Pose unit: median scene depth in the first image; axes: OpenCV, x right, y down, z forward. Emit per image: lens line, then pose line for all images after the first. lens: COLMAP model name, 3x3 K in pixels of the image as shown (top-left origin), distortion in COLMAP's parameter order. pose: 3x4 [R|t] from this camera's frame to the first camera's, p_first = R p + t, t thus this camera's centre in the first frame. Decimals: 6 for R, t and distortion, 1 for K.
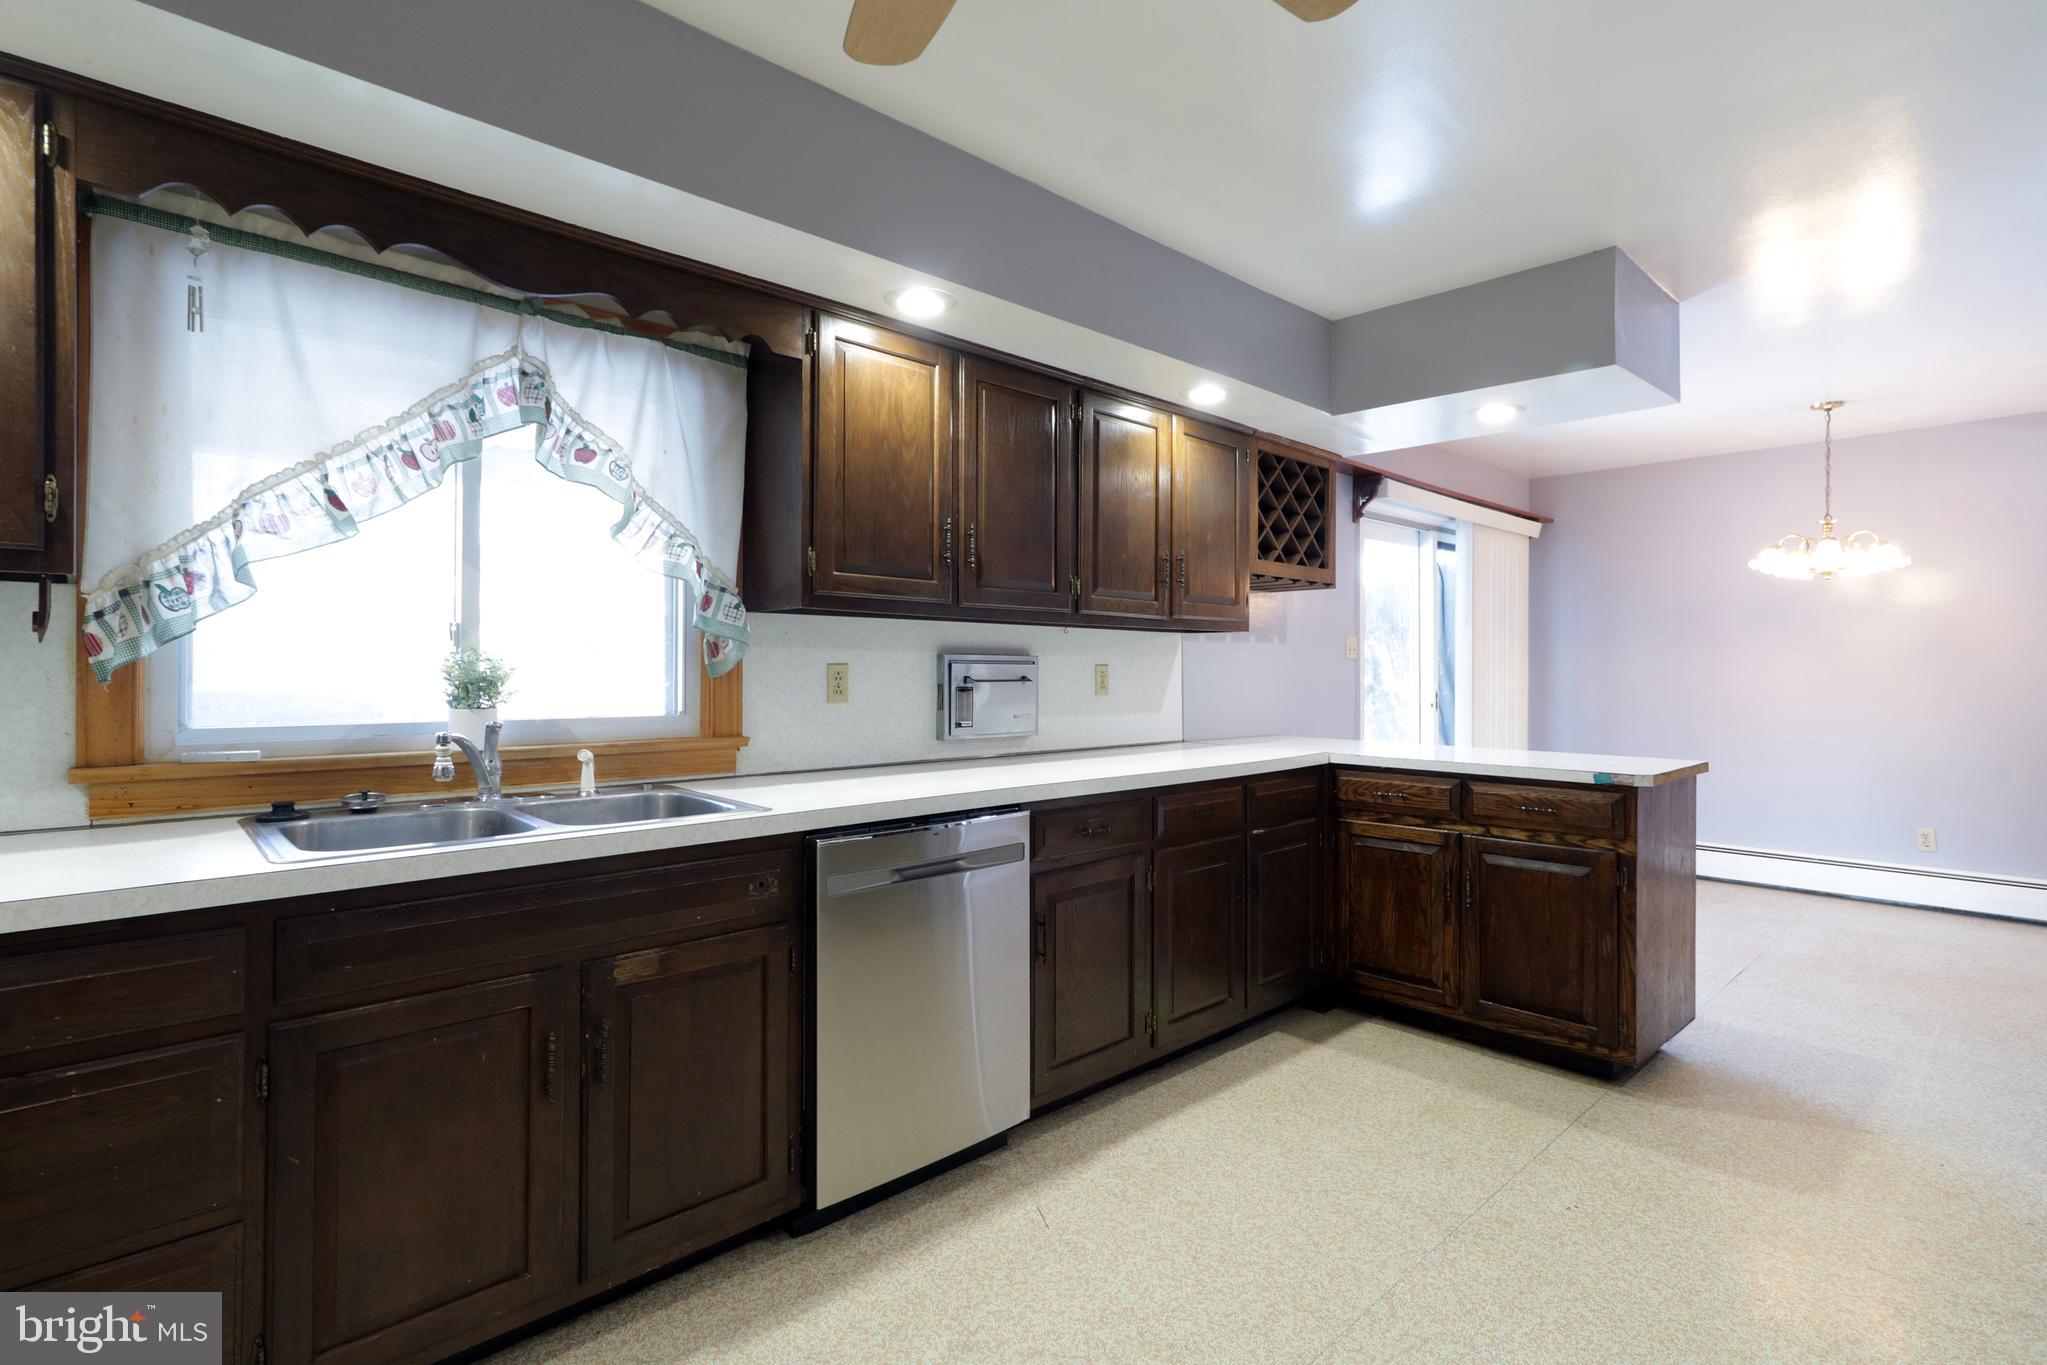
lens RADIAL K [[985.7, 0, 1036.0], [0, 985.7, 666.6], [0, 0, 1]] dist [0.005062, 0.002002]
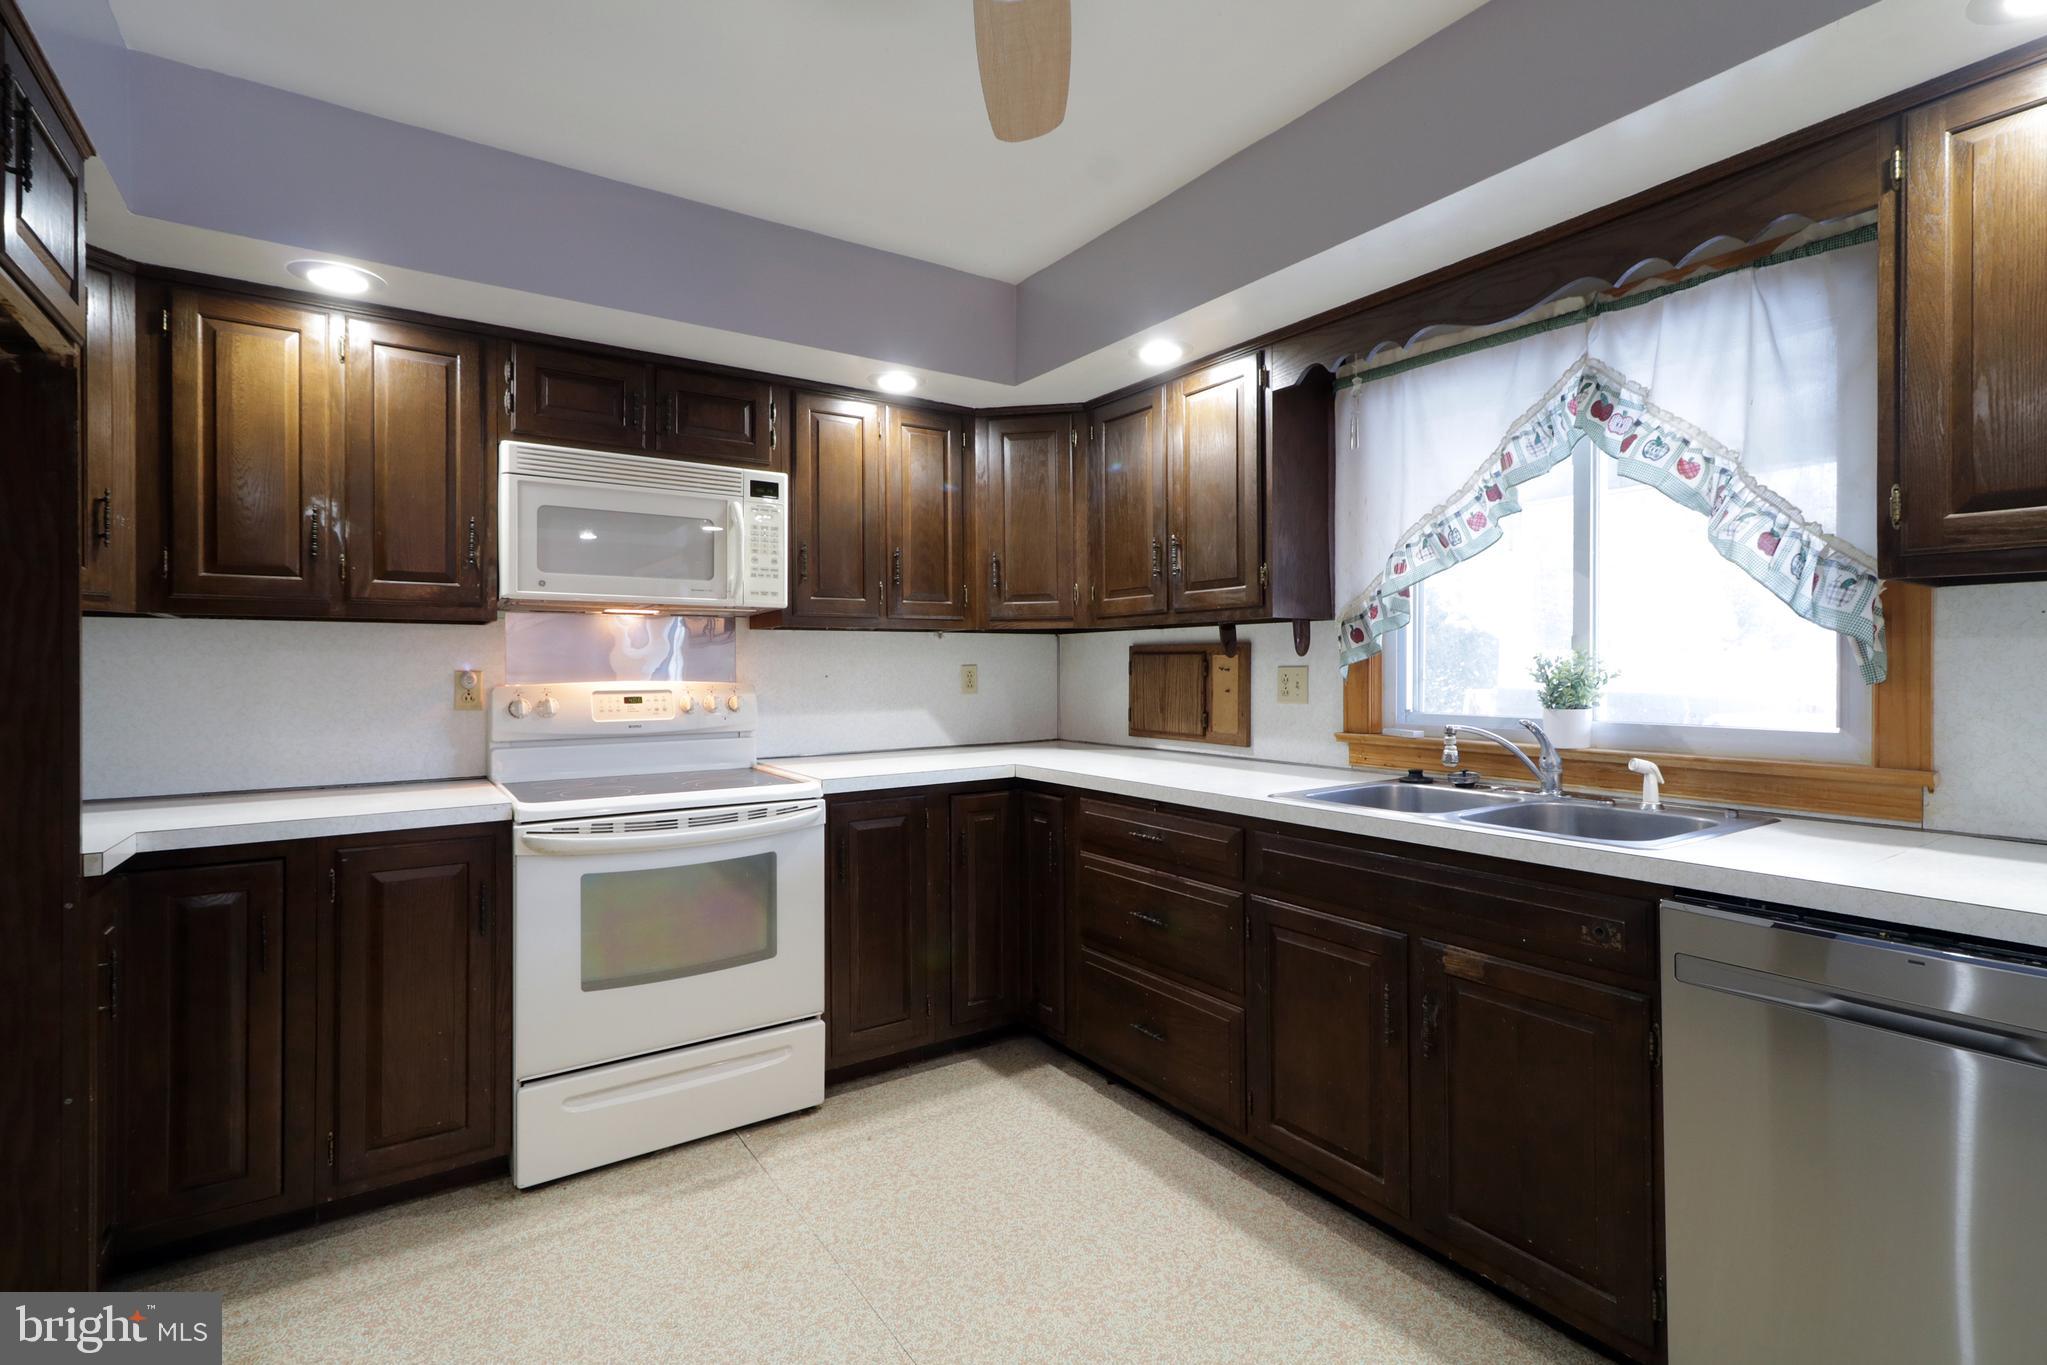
lens RADIAL K [[973.0, 0, 1034.2], [0, 973.0, 663.1], [0, 0, 1]] dist [0.003881, 0.003122]
pose [[-0.161402, -0.005831, -0.986871, 0.414659], [0.003242, 0.999974, -0.006439, -0.001130], [0.986883, -0.004239, -0.161379, 0.450074]]
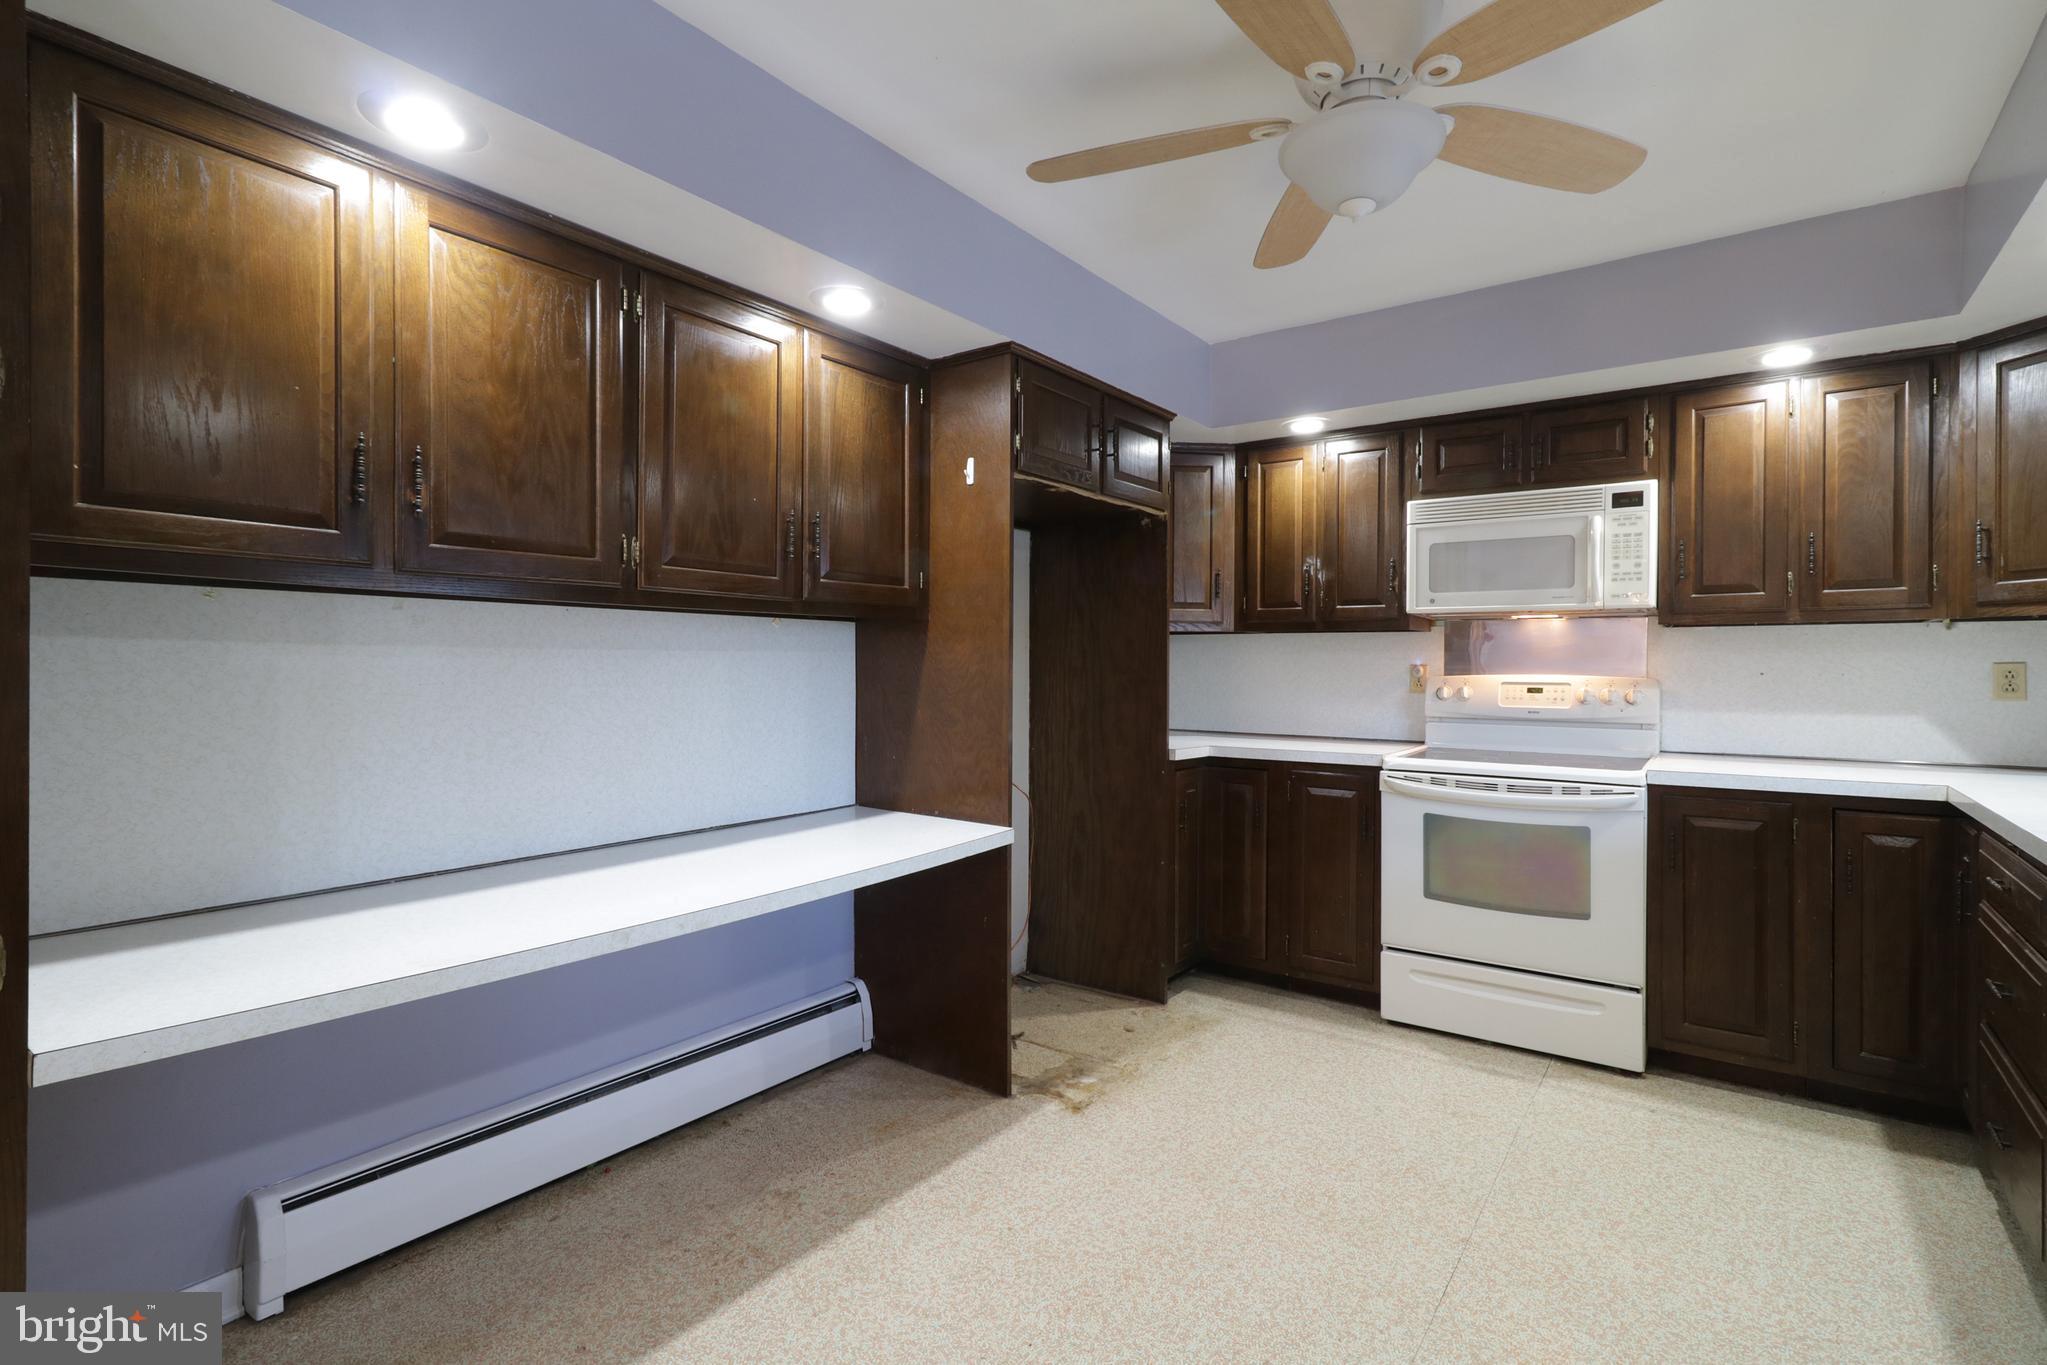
lens RADIAL K [[973.0, 0, 1027.0], [0, 973.0, 669.6], [0, 0, 1]] dist [0.003881, 0.003122]
pose [[-0.983941, -0.005996, -0.178395, 0.324524], [-0.007460, 0.999944, 0.007539, -0.000894], [0.178340, 0.008749, -0.983930, 0.956771]]
